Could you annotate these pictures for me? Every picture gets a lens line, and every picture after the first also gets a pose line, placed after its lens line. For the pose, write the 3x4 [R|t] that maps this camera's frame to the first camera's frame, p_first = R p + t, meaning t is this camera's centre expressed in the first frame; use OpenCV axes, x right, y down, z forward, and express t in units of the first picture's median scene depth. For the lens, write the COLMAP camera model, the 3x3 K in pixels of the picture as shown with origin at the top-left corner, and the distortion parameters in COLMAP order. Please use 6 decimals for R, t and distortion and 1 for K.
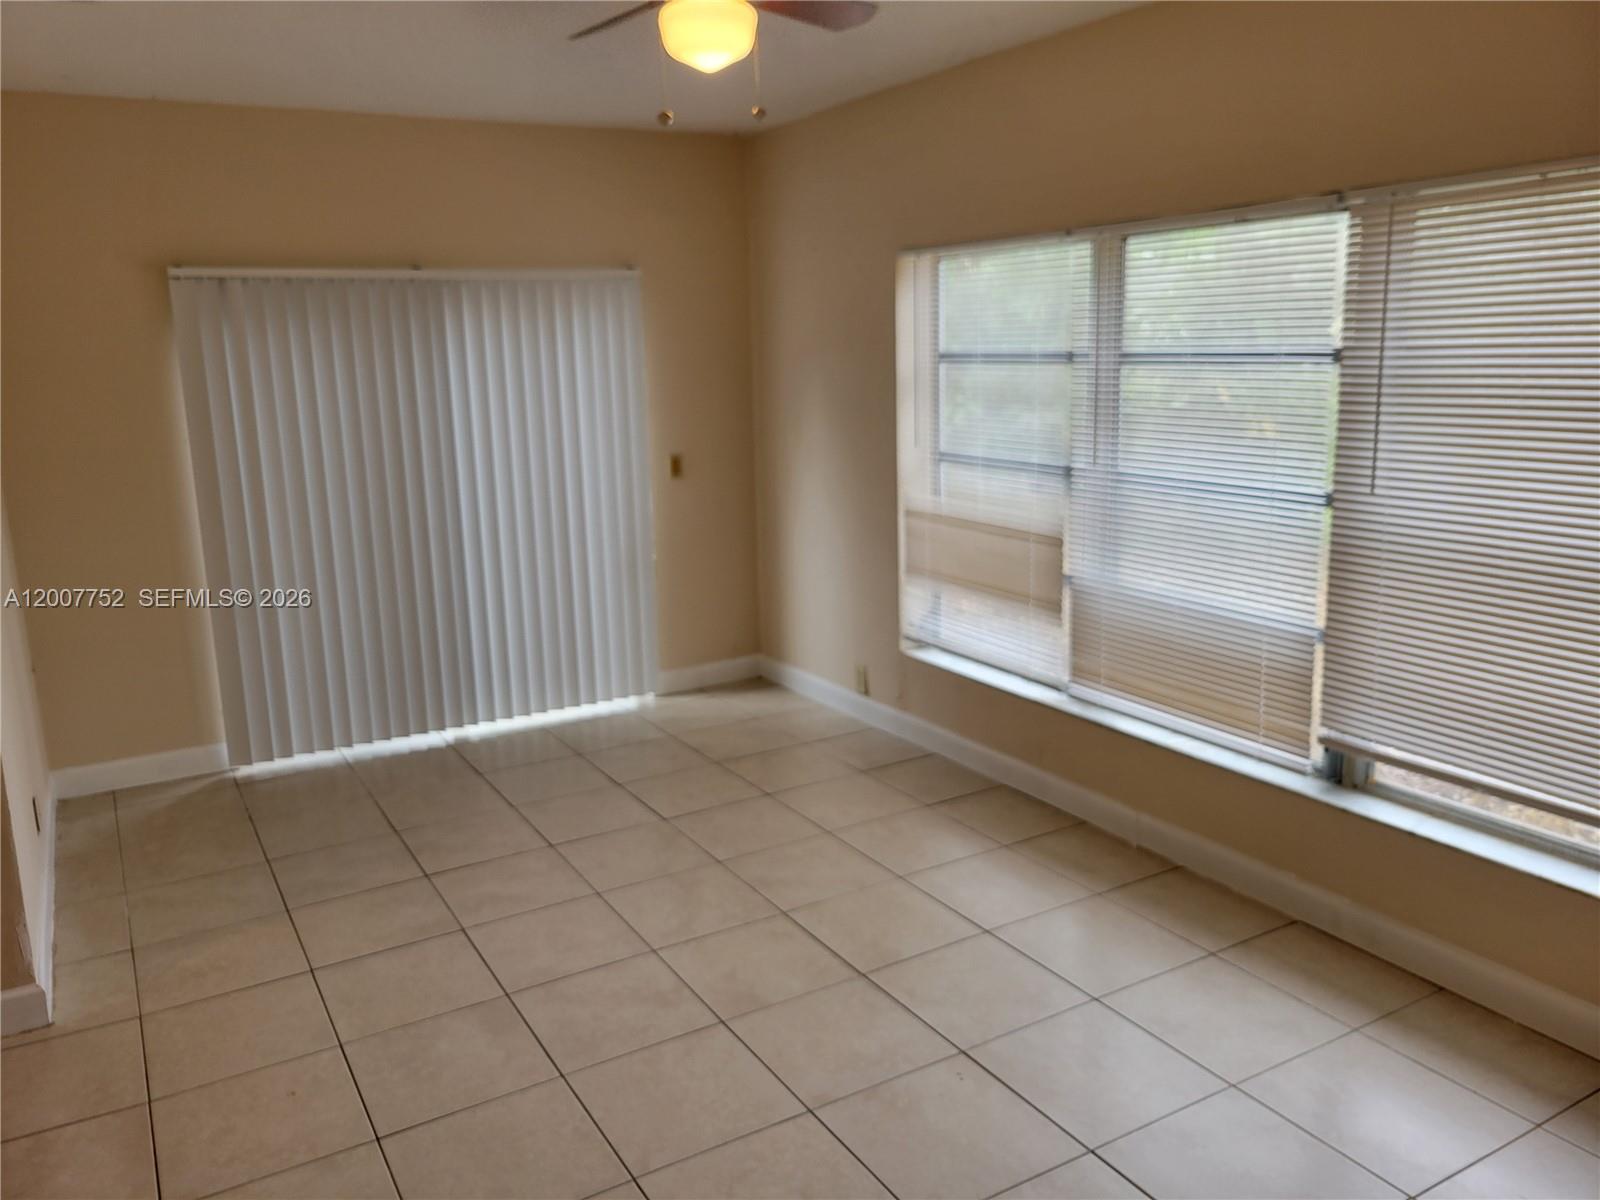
lens RADIAL K [[1199.9, 0, 800.0], [0, 1199.9, 600.0], [0, 0, 1]] dist [0.014594, -0.006882]
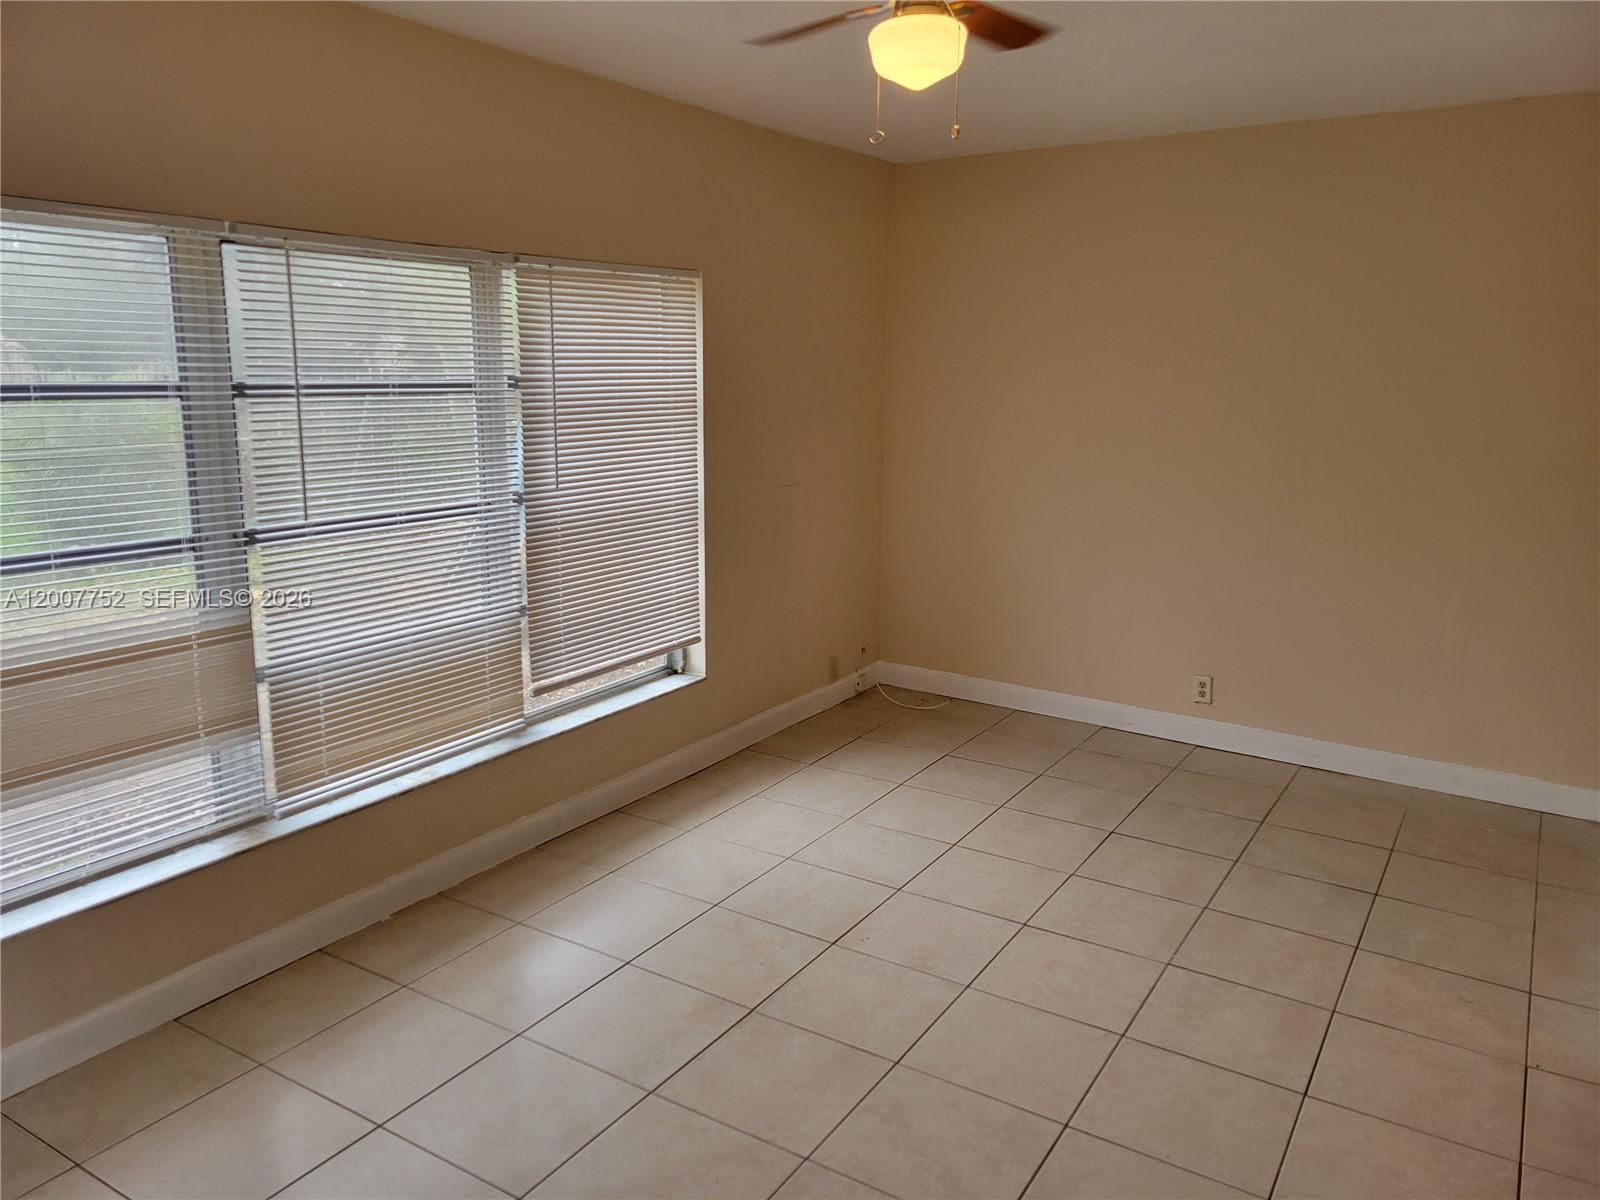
lens RADIAL K [[1187.7, 0, 753.6], [0, 1187.7, 603.0], [0, 0, 1]] dist [0.014606, -0.001699]
pose [[-0.446613, -0.156912, 0.880860, -0.616410], [0.189415, 0.945606, 0.264483, -0.212983], [-0.874448, 0.284970, -0.392599, 1.055122]]
